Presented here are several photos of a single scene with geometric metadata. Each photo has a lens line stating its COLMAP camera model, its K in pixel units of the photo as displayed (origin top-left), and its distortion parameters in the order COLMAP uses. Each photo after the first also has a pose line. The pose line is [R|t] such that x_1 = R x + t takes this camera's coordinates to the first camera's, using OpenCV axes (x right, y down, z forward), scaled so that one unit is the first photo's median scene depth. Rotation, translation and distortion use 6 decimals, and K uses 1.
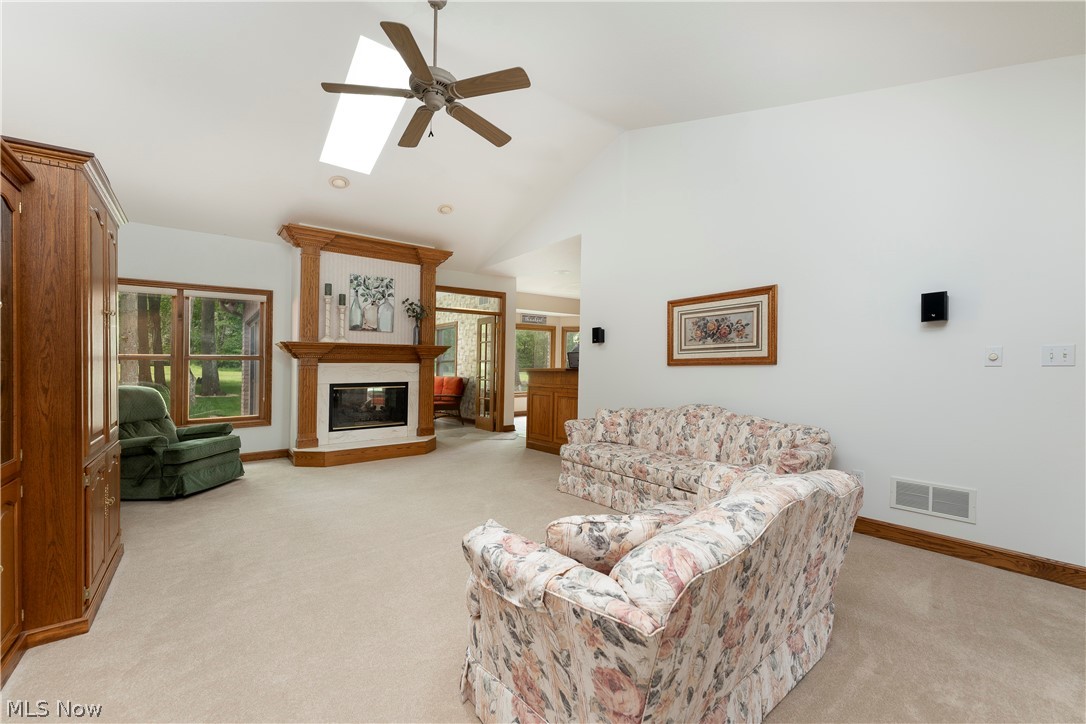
lens RADIAL K [[432.6, 0, 541.3], [0, 432.6, 357.5], [0, 0, 1]] dist [-0.001051, -0.000029]
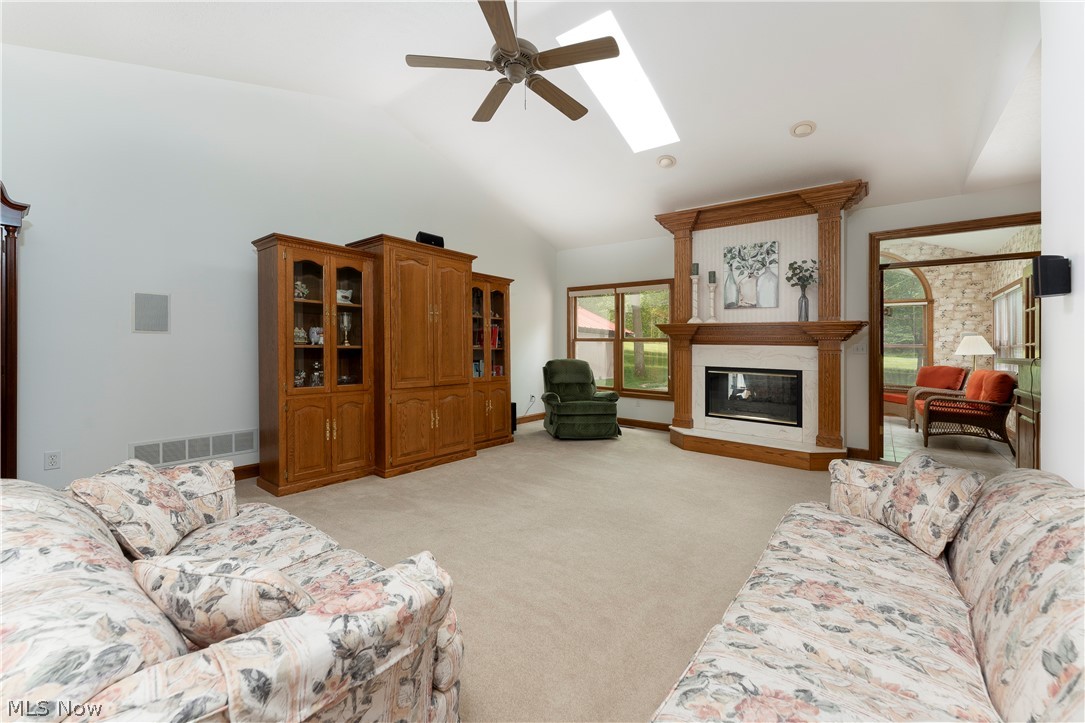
lens RADIAL K [[432.2, 0, 544.9], [0, 432.2, 334.2], [0, 0, 1]] dist [-0.001051, -0.000029]
pose [[0.247354, -0.017749, -0.968763, 0.344926], [-0.002608, 0.999816, -0.018983, 0.008560], [0.968922, 0.007222, 0.247262, 0.402438]]
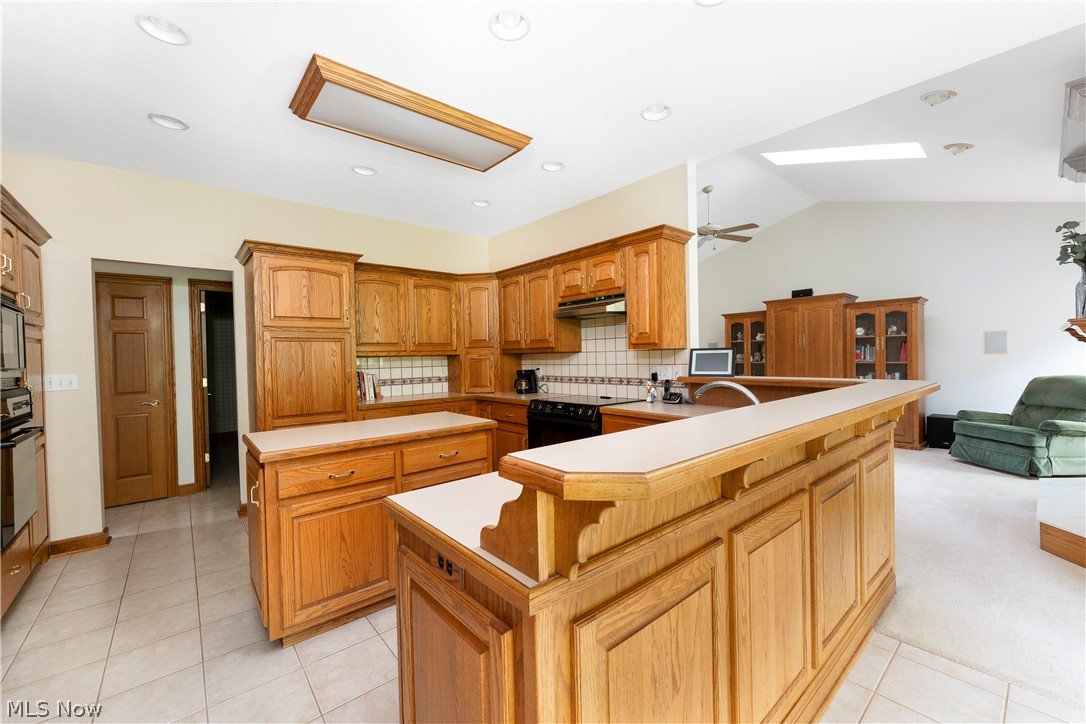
lens RADIAL K [[432.6, 0, 544.4], [0, 432.6, 360.3], [0, 0, 1]] dist [-0.001051, -0.000029]
pose [[-0.998977, 0.026333, -0.036773, 0.310162], [0.026691, 0.999601, -0.009276, 0.003407], [0.036514, -0.010248, -0.999281, 1.537738]]
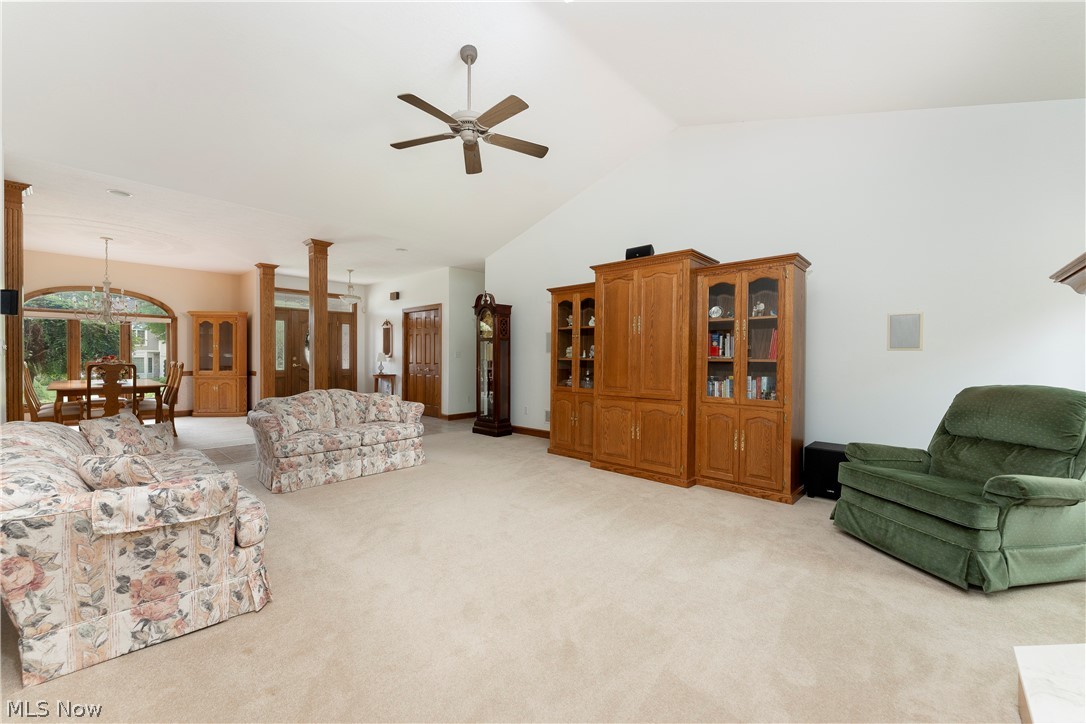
lens RADIAL K [[432.6, 0, 541.9], [0, 432.6, 360.3], [0, 0, 1]] dist [-0.001051, -0.000029]
pose [[-0.987023, 0.003039, -0.160551, -0.142922], [0.004712, 0.999938, -0.010040, 0.026376], [0.160511, -0.010667, -0.986976, 1.117636]]
